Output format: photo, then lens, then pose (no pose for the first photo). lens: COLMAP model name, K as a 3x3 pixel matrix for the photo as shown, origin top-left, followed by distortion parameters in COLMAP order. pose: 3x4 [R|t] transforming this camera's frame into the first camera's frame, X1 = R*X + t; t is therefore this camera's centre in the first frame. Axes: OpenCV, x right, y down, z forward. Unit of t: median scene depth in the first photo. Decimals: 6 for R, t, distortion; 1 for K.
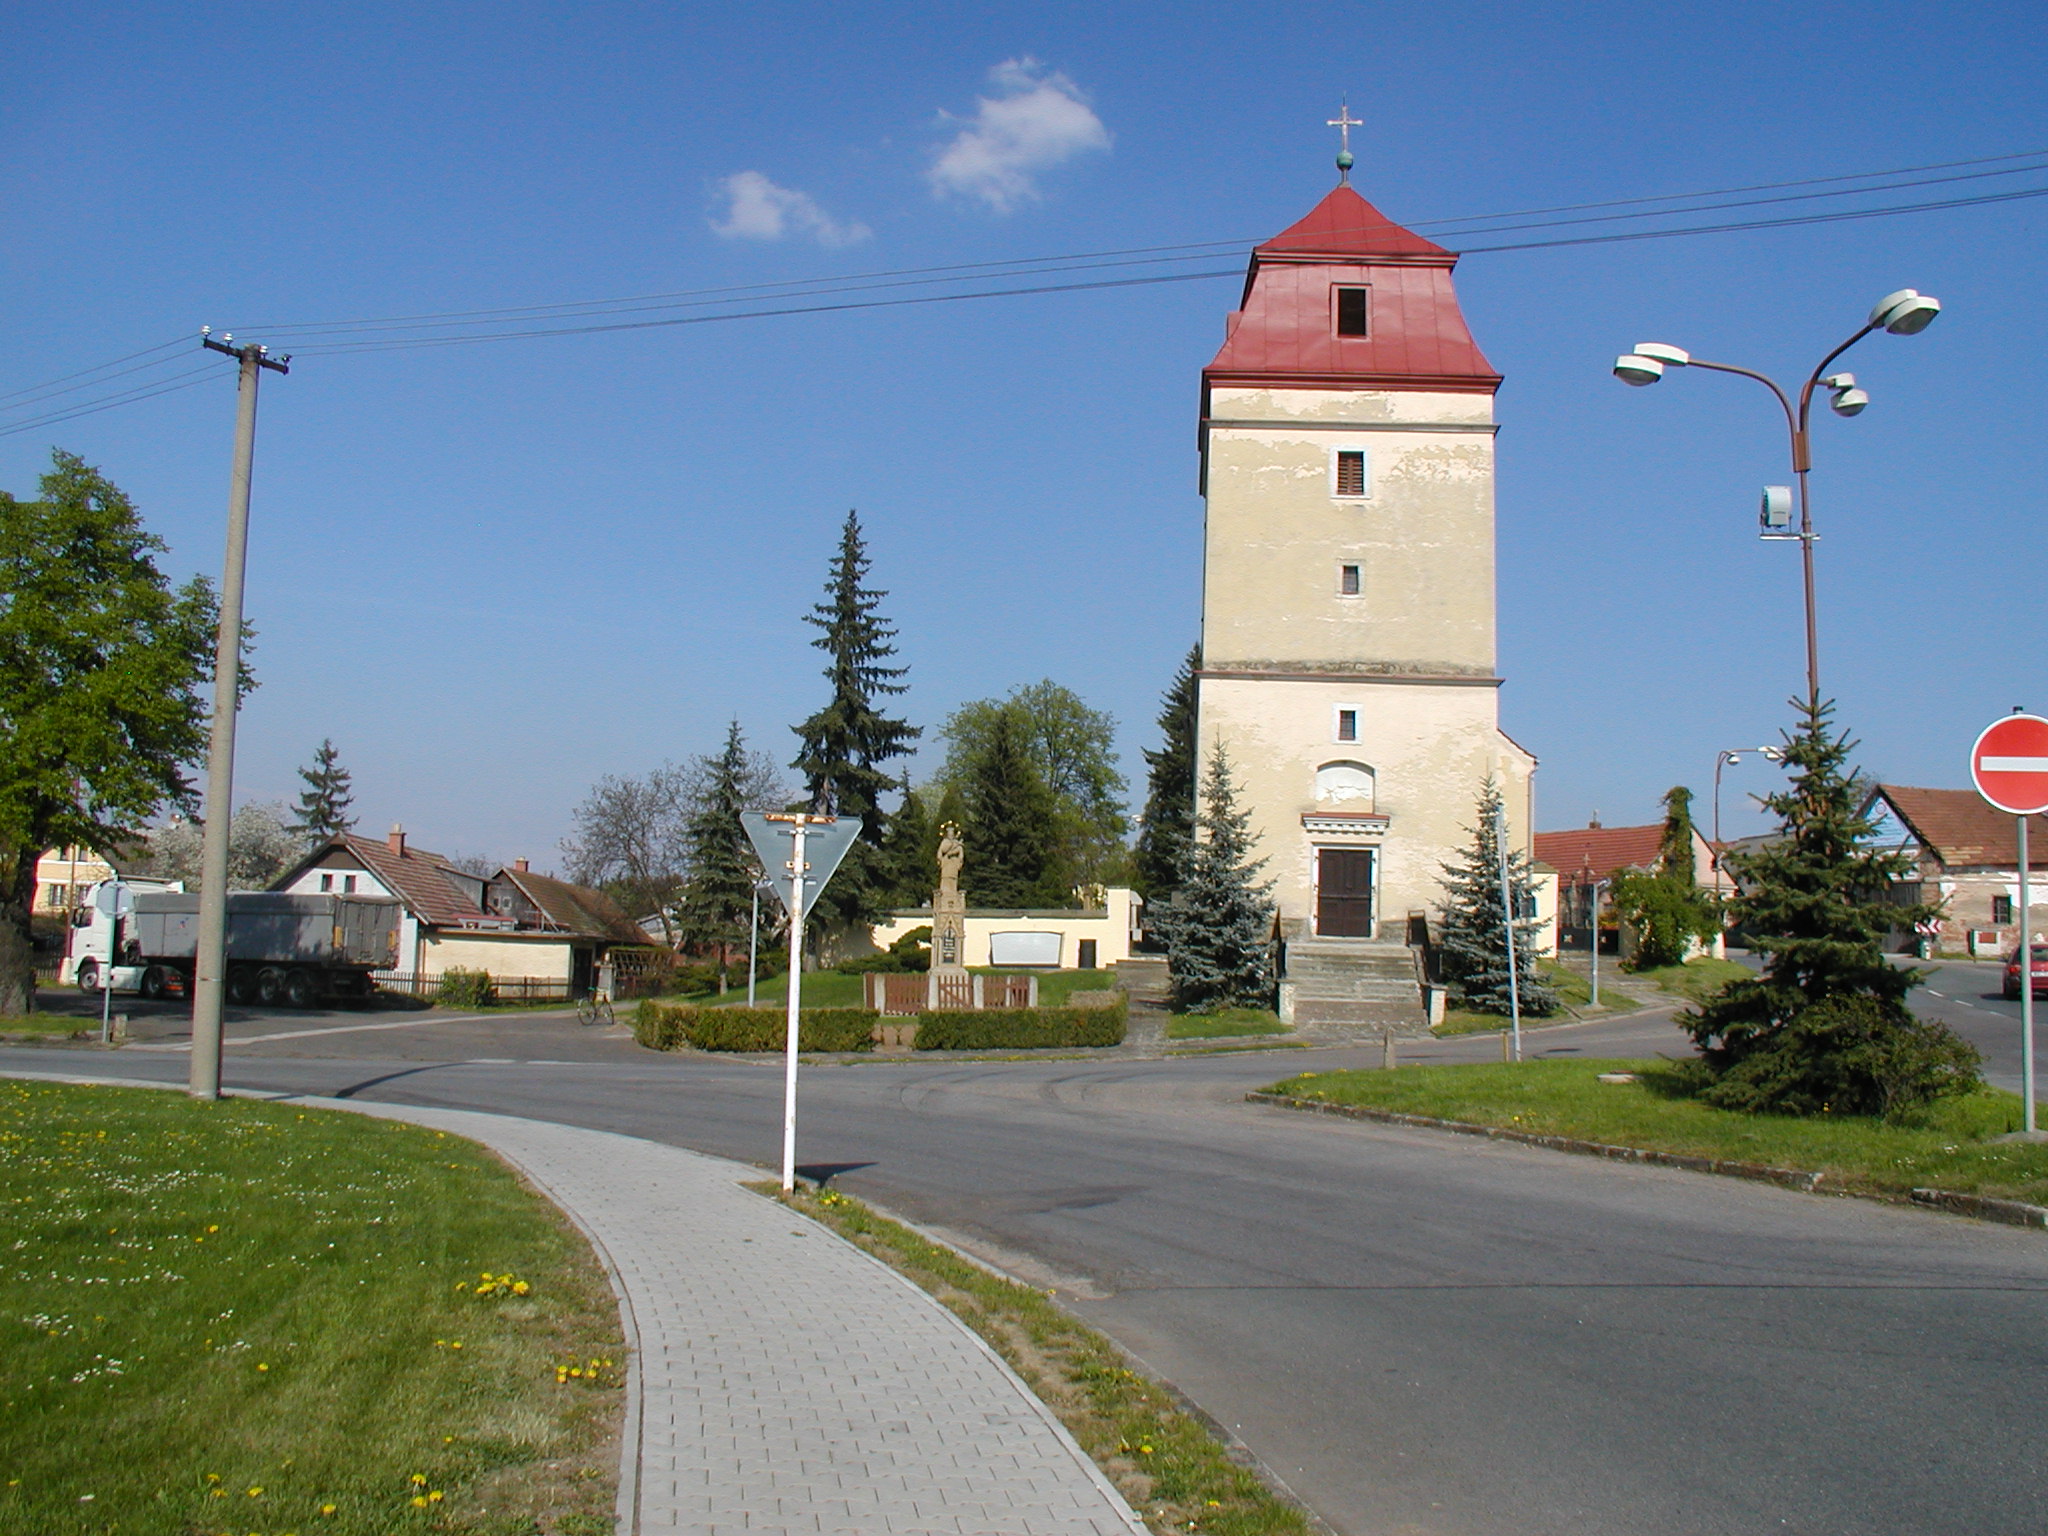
lens RADIAL K [[1899.9, 0, 1029.8], [0, 1899.9, 773.4], [0, 0, 1]] dist [-0.228175, 0.267247]
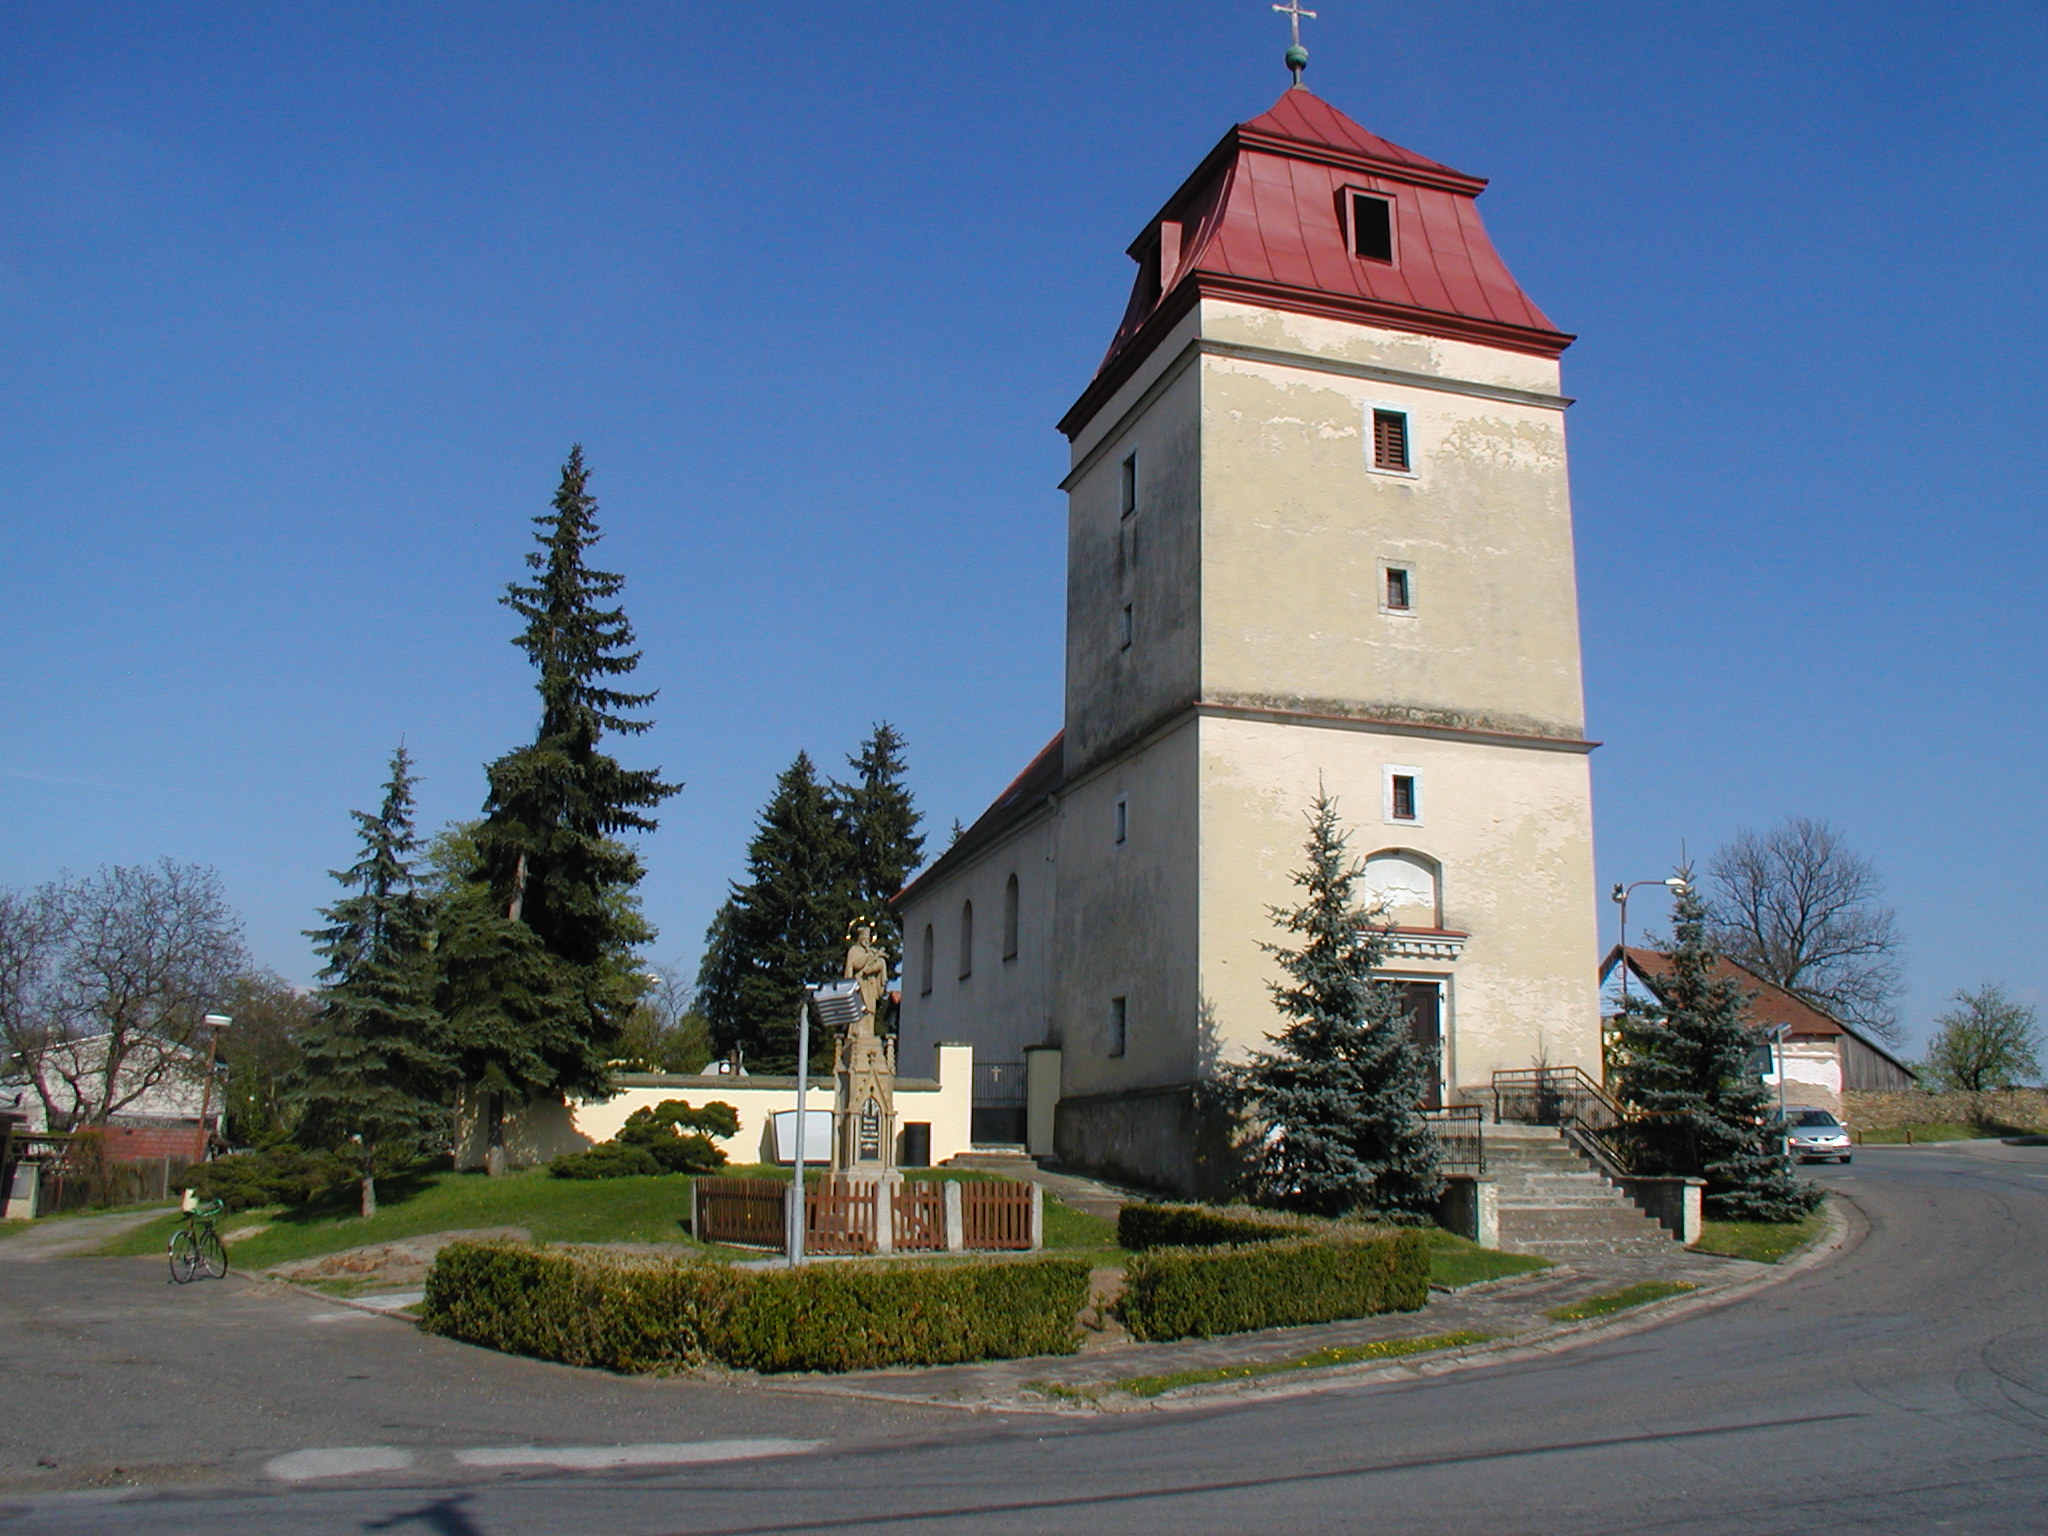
lens RADIAL K [[1899.9, 0, 1029.8], [0, 1899.9, 773.4], [0, 0, 1]] dist [-0.228175, 0.267247]
pose [[0.929482, 0.061711, 0.363668, -0.199368], [-0.024241, 0.993994, -0.106714, 0.040650], [-0.368069, 0.090373, 0.925396, 0.416729]]
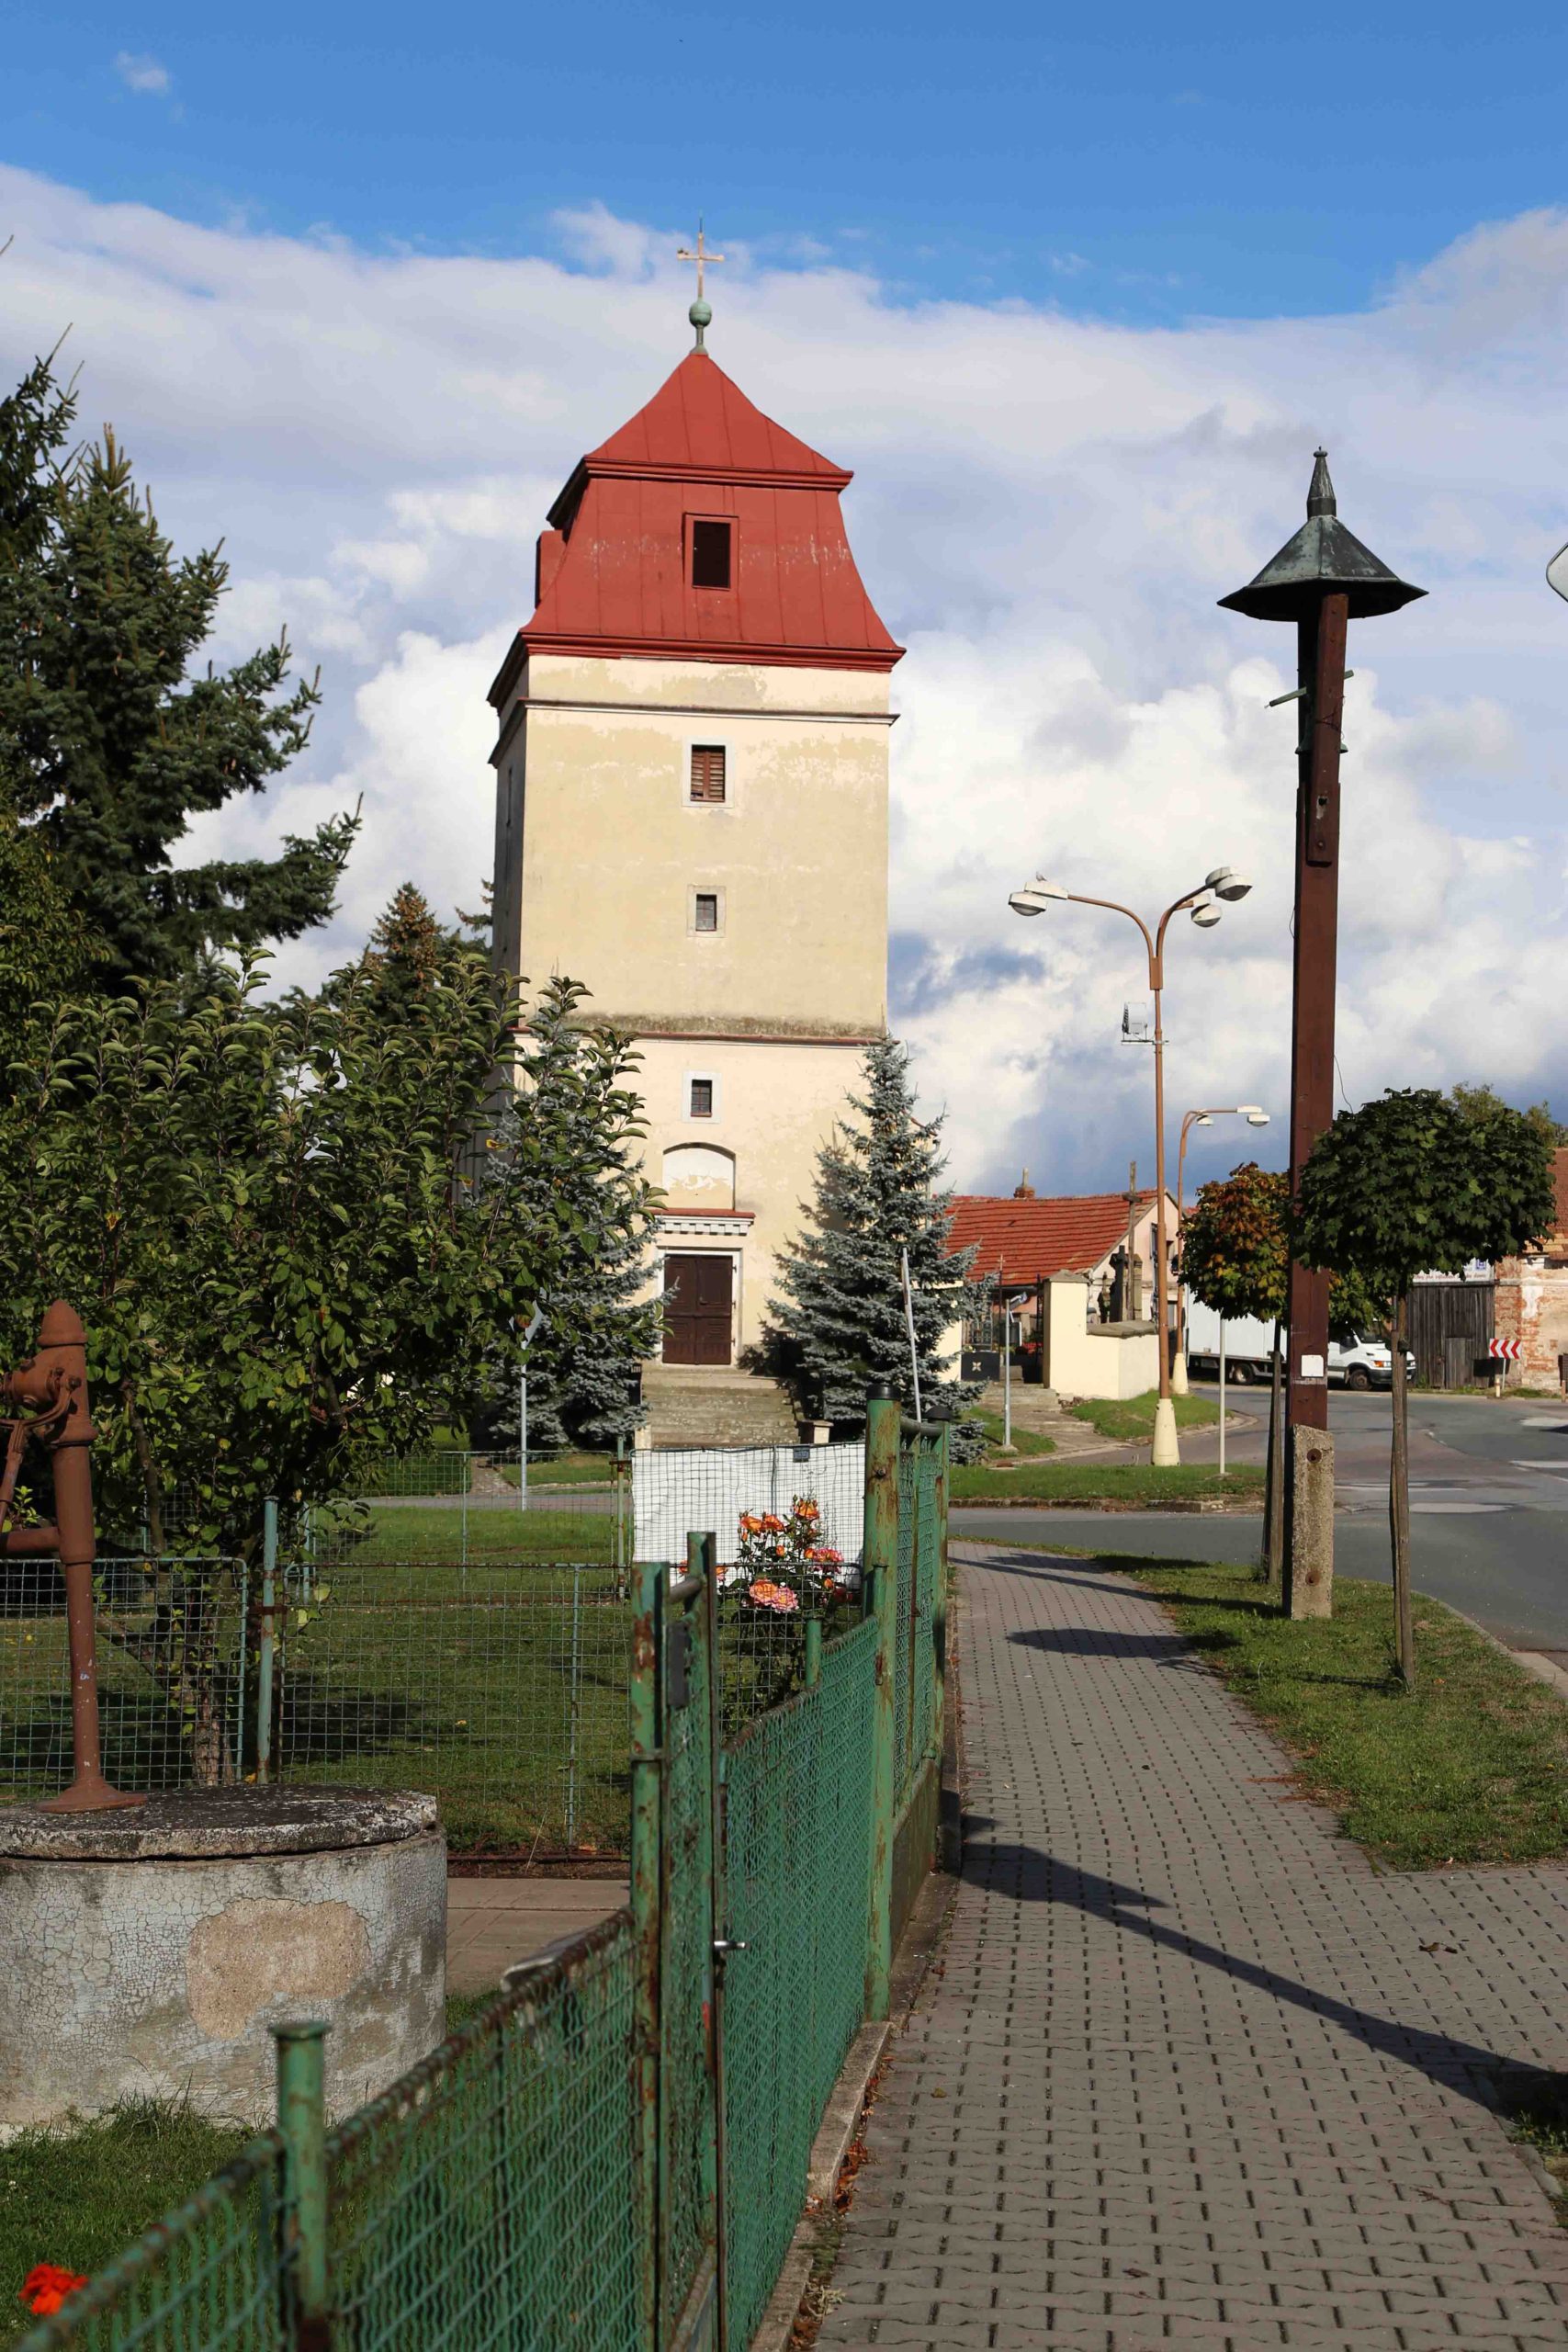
lens RADIAL K [[4163.4, 0, 778.9], [0, 4163.4, 1170.7], [0, 0, 1]] dist [0.245831, 0.019716]
pose [[0.974050, -0.000960, 0.226332, -0.194038], [-0.007766, 0.999260, 0.037662, -0.060463], [-0.226201, -0.038443, 0.973322, -0.704907]]
